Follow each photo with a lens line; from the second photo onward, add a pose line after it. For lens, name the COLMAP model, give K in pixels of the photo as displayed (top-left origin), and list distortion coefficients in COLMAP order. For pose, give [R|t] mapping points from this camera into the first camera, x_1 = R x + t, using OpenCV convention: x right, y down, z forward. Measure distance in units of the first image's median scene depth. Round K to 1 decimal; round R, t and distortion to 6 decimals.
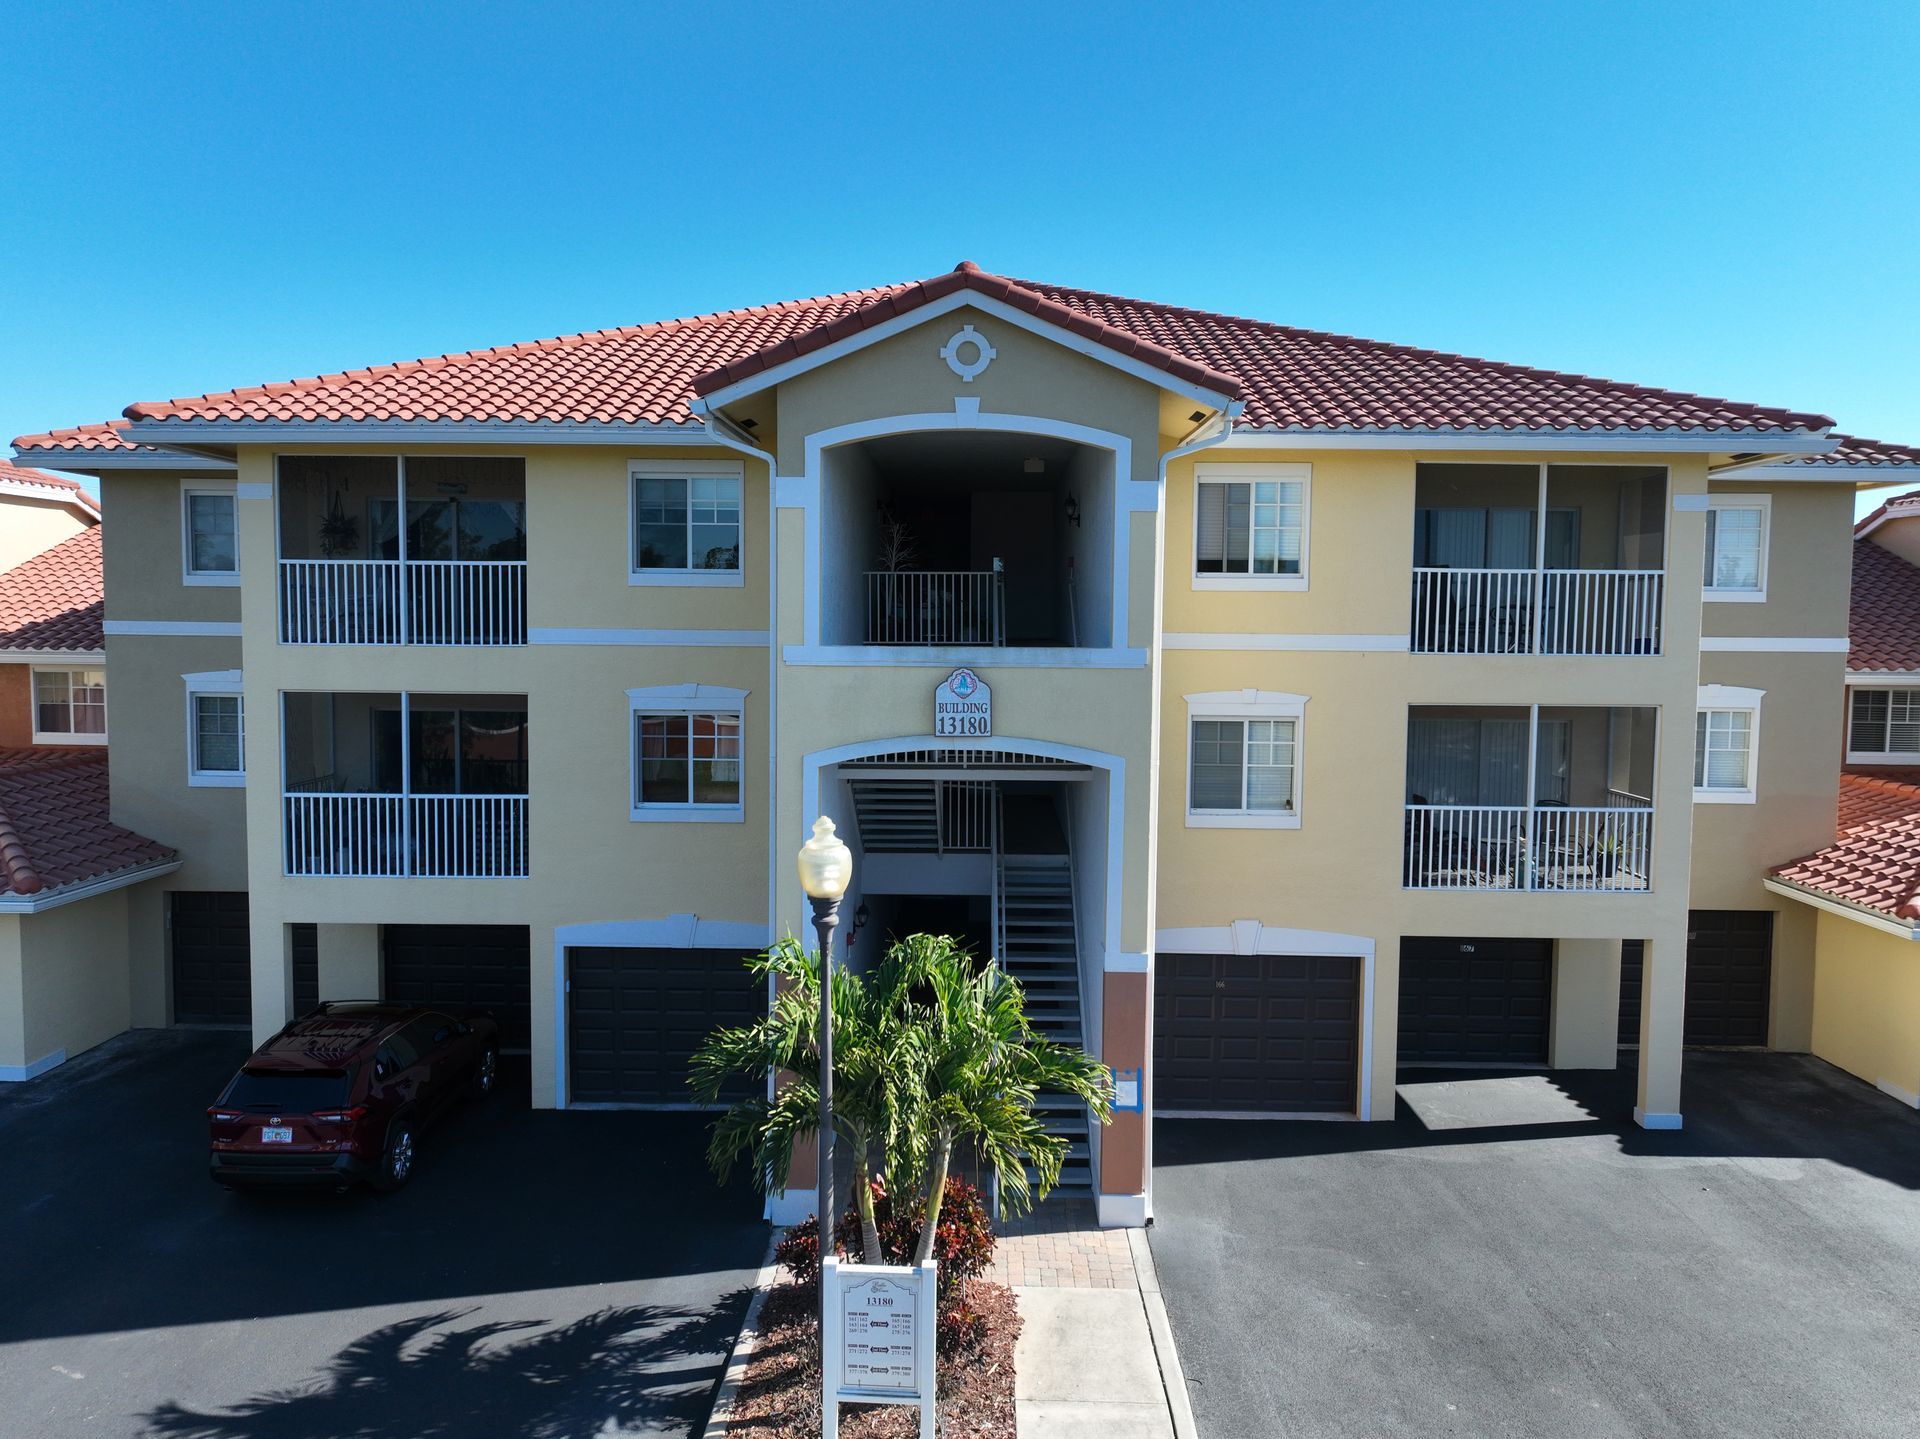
lens RADIAL K [[1354.3, 0, 954.5], [0, 1354.3, 706.1], [0, 0, 1]] dist [0.005491, 0.019044]
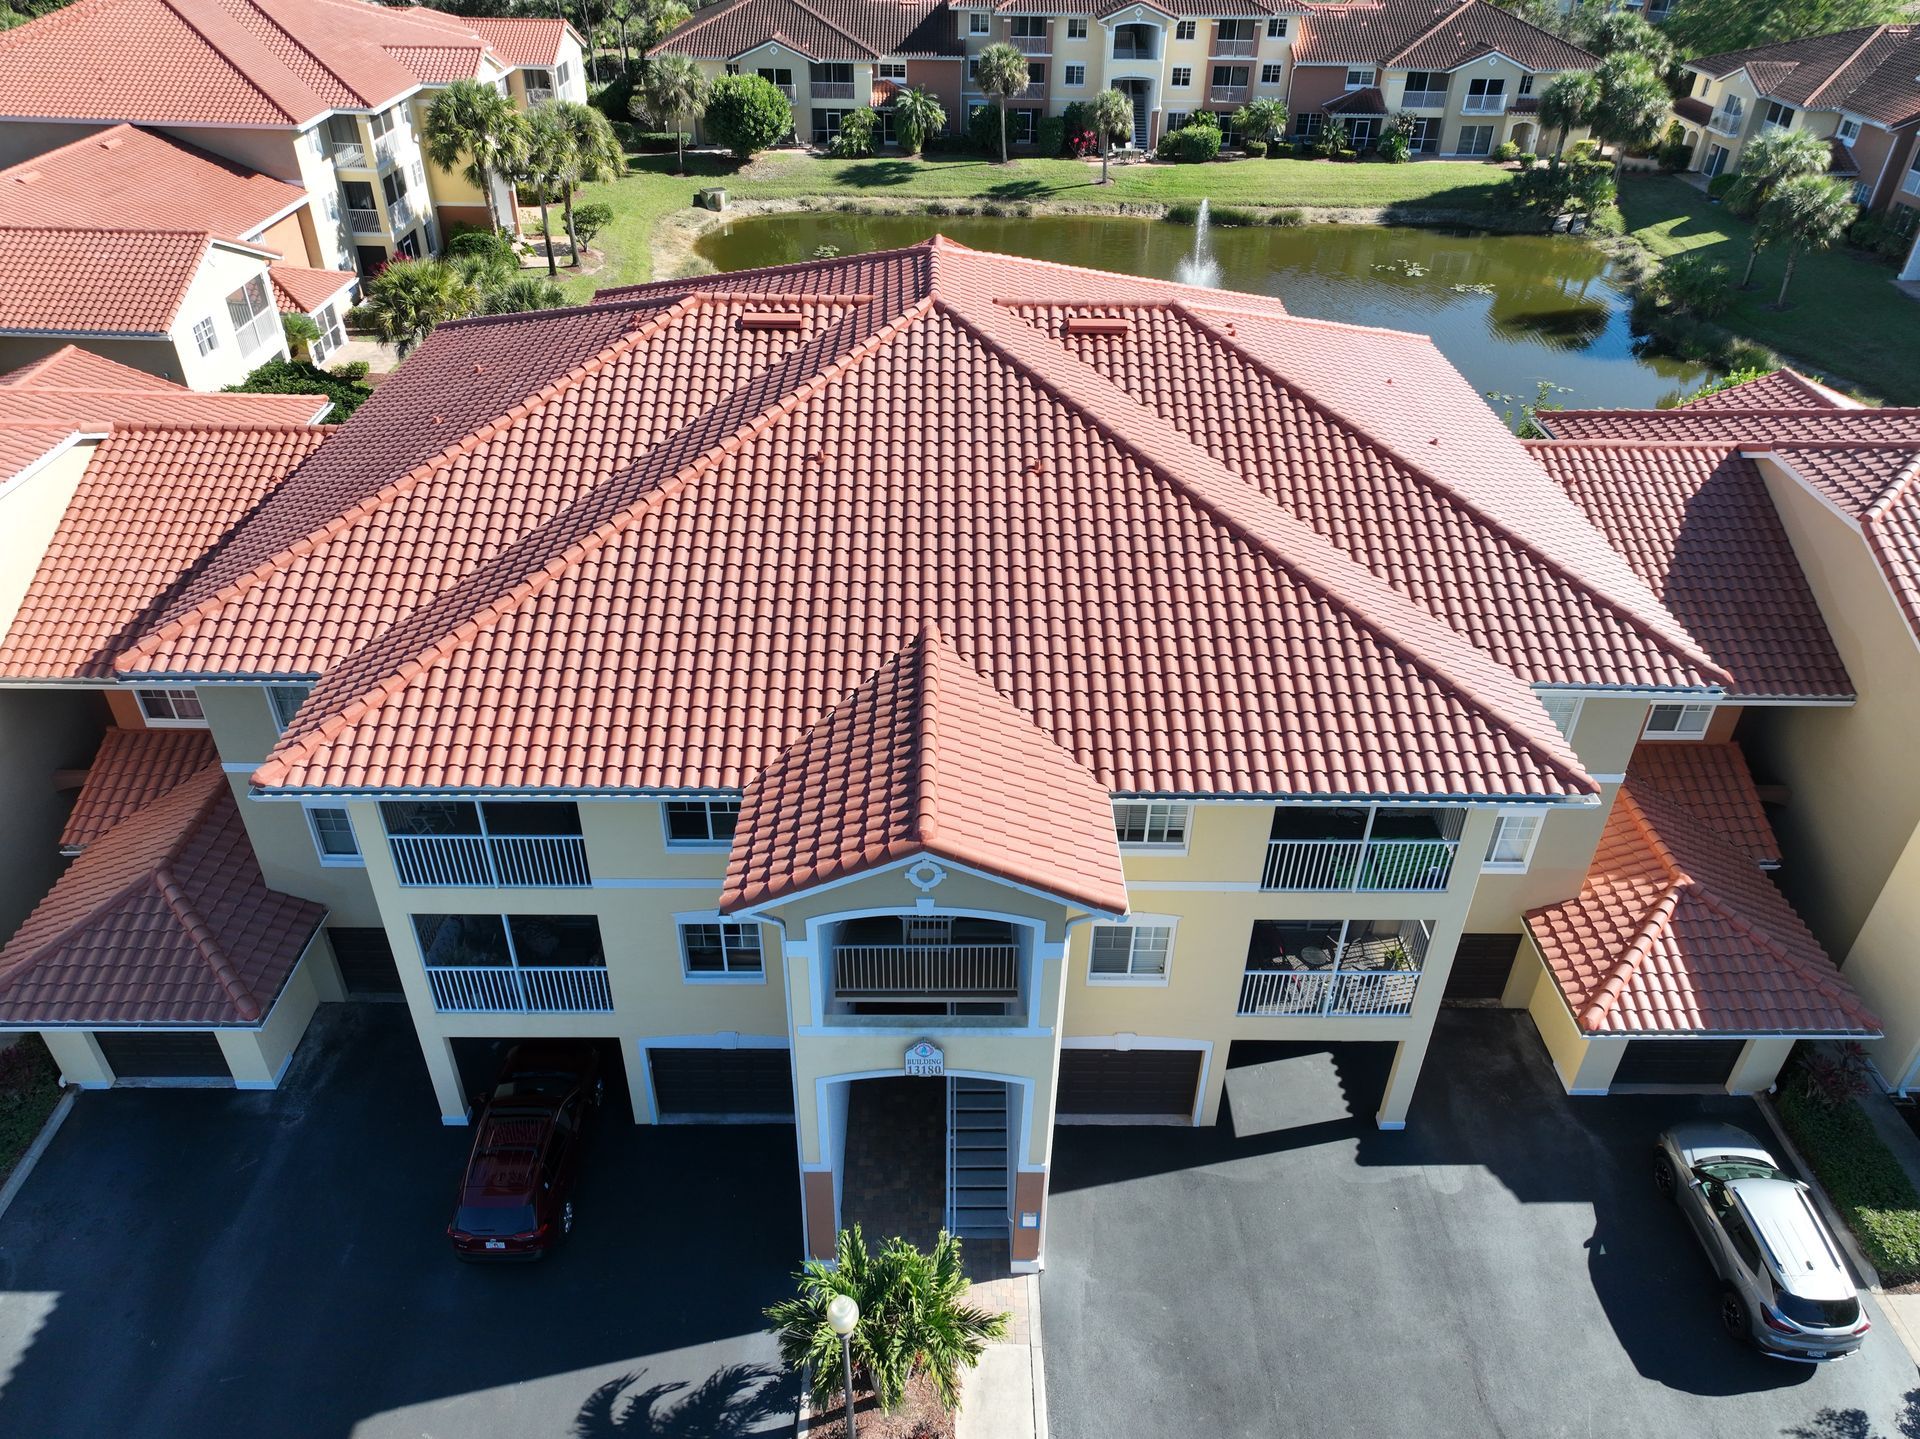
lens RADIAL K [[1354.3, 0, 956.2], [0, 1354.3, 725.1], [0, 0, 1]] dist [0.005491, 0.019044]
pose [[0.999752, -0.009812, 0.019979, 0.013222], [-0.001729, 0.860633, 0.509222, -0.913245], [-0.022192, -0.509131, 0.860403, -0.061048]]
